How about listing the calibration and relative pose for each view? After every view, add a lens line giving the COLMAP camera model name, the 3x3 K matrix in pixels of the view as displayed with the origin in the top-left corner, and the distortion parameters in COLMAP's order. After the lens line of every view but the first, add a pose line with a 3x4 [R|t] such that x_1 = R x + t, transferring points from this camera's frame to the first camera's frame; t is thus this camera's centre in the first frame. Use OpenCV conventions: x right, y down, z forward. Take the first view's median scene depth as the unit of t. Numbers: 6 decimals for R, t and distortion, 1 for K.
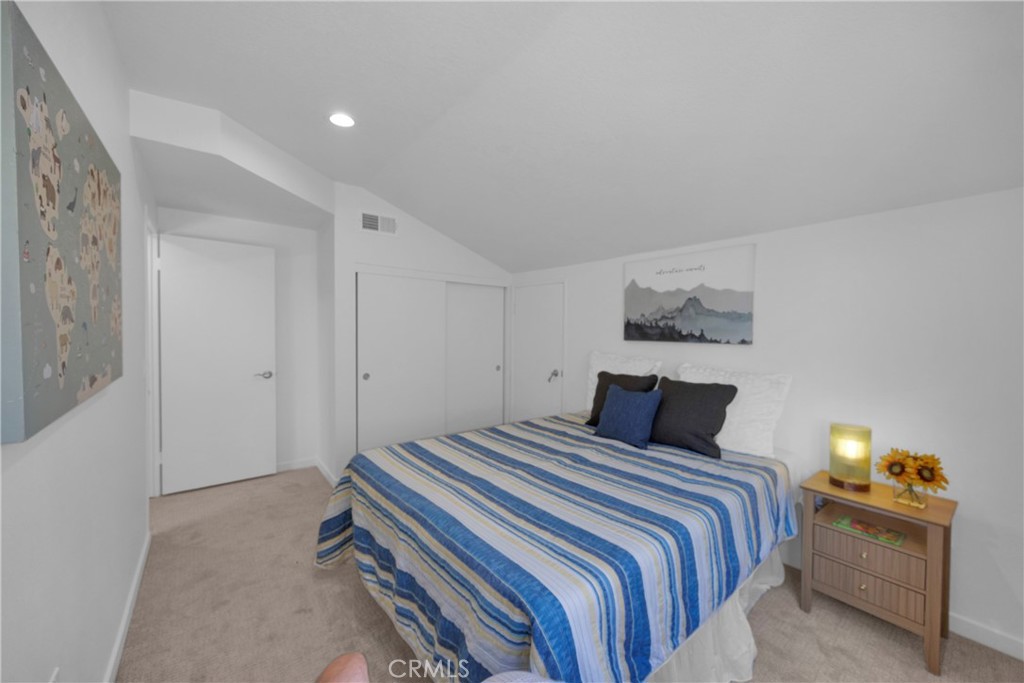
lens RADIAL K [[400.0, 0, 510.4], [0, 400.0, 332.5], [0, 0, 1]] dist [-0.003582, -0.000268]
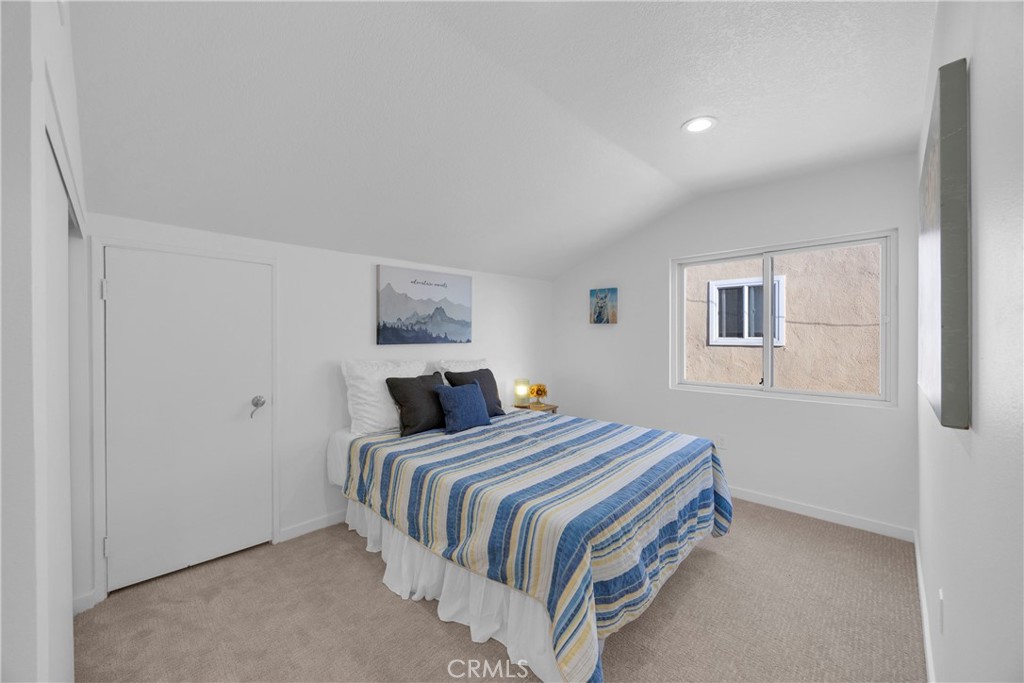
lens RADIAL K [[400.0, 0, 510.1], [0, 400.0, 342.0], [0, 0, 1]] dist [-0.003582, -0.000268]
pose [[-0.161420, -0.025677, 0.986552, -0.822213], [0.010094, 0.999566, 0.027668, -0.011432], [-0.986834, 0.014425, -0.161090, 0.981382]]
